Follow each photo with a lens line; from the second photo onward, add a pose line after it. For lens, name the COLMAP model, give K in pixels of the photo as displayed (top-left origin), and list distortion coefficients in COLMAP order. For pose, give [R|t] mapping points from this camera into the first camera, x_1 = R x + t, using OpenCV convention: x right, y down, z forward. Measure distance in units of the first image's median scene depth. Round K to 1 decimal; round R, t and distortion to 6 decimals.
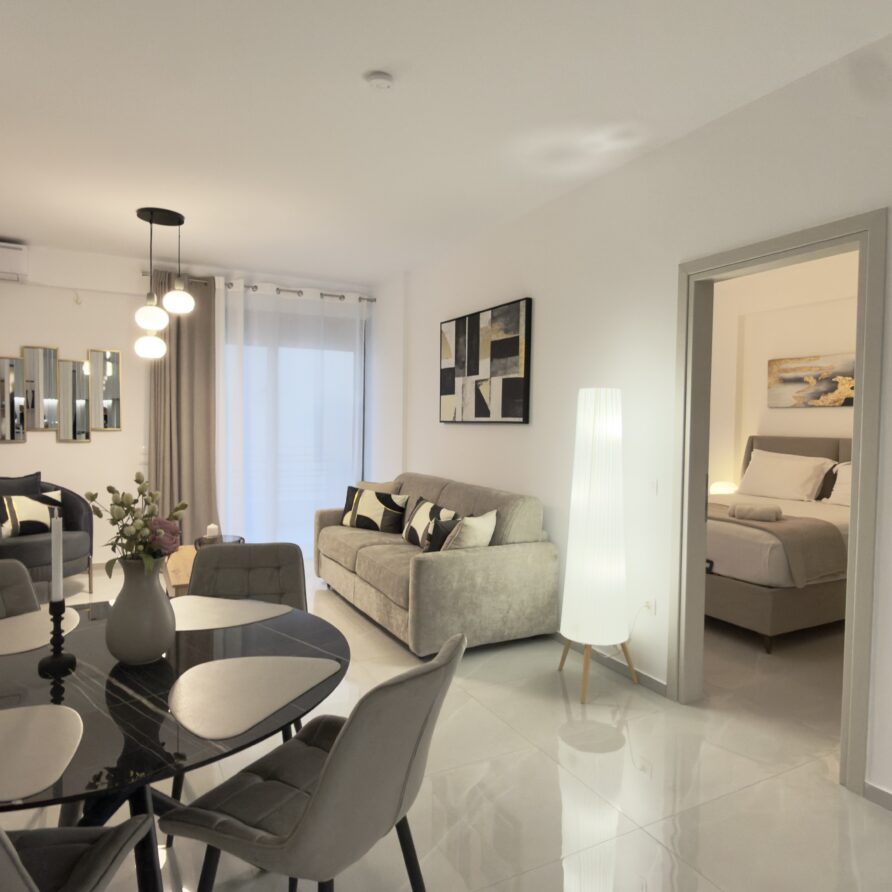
lens RADIAL K [[628.0, 0, 446.0], [0, 628.0, 446.0], [0, 0, 1]] dist [0.002383, -0.020539]
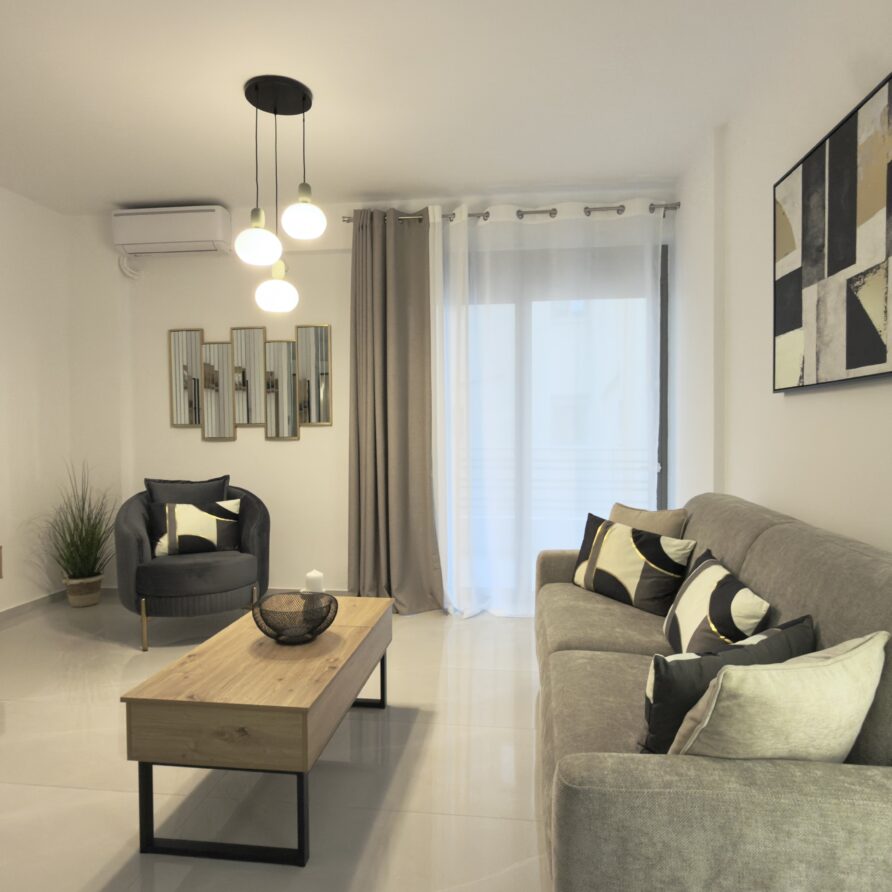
lens RADIAL K [[628.0, 0, 446.0], [0, 628.0, 446.0], [0, 0, 1]] dist [0.002383, -0.020539]
pose [[0.822976, -0.001267, -0.568075, 0.059978], [-0.005371, 0.999935, -0.010011, 0.010126], [0.568051, 0.011290, 0.822916, 0.485197]]
